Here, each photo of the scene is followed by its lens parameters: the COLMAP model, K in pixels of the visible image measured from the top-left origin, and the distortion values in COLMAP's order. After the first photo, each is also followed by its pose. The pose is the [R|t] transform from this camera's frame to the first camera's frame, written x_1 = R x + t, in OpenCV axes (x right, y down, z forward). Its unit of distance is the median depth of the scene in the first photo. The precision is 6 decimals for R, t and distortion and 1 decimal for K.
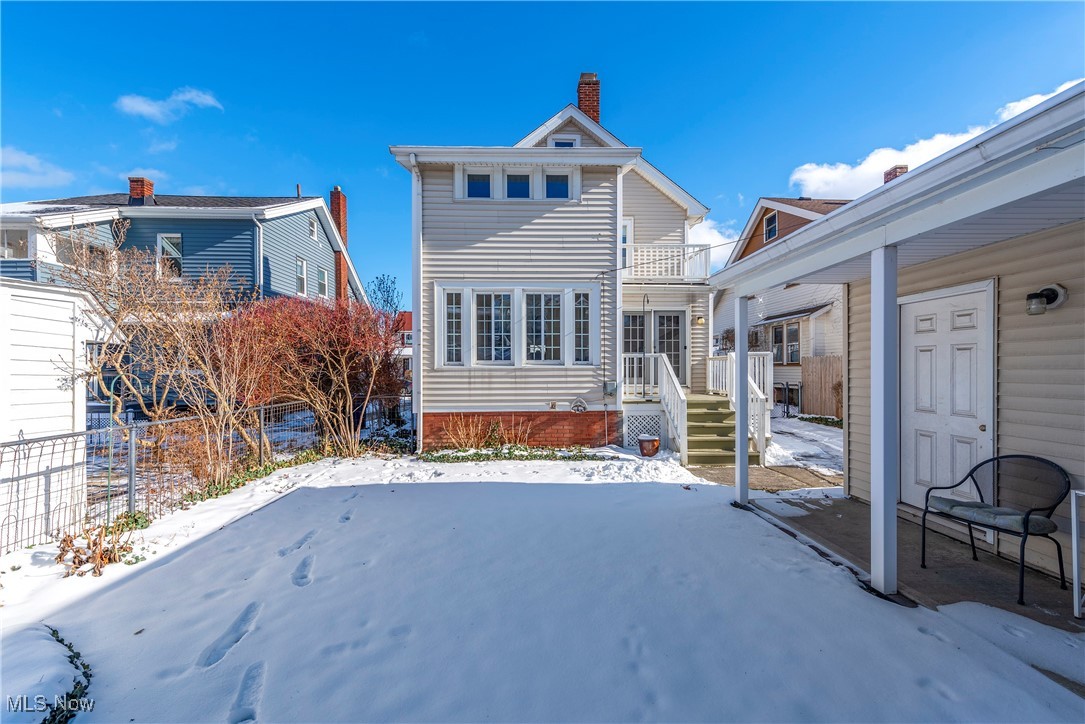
lens RADIAL K [[432.4, 0, 545.1], [0, 432.4, 367.6], [0, 0, 1]] dist [0.000443, -0.000002]
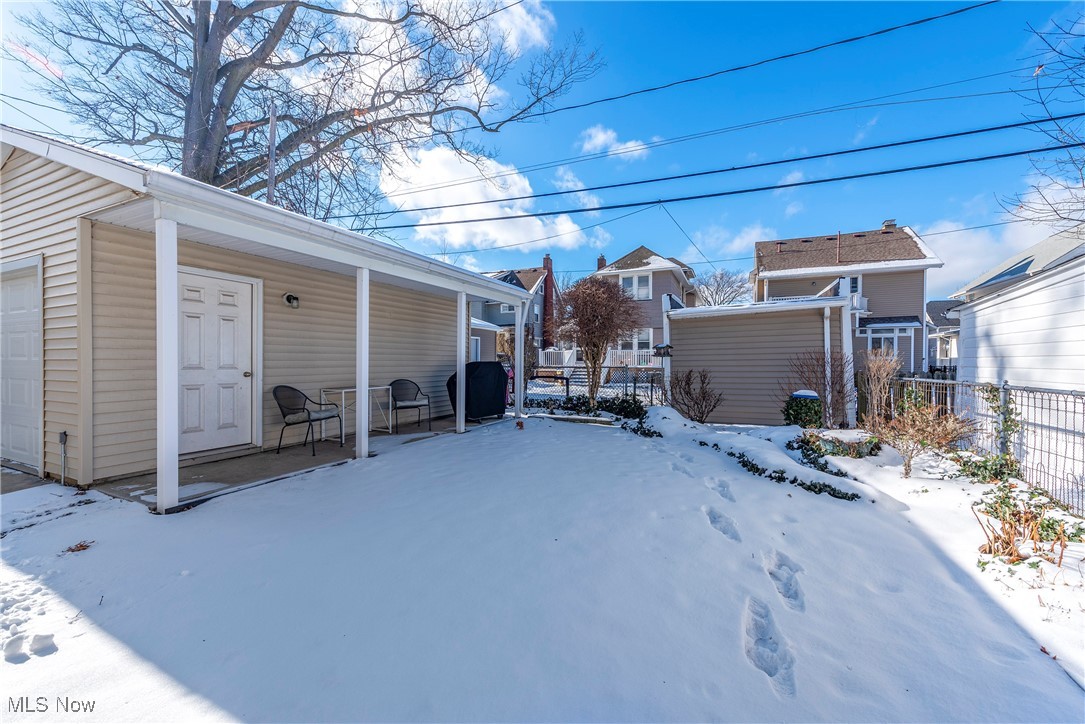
lens RADIAL K [[432.4, 0, 545.1], [0, 432.4, 367.6], [0, 0, 1]] dist [0.000443, -0.000002]
pose [[-0.892100, -0.003392, 0.451826, -0.615232], [-0.002108, 0.999992, 0.003346, 0.113001], [-0.451833, 0.002032, -0.892100, 1.971532]]
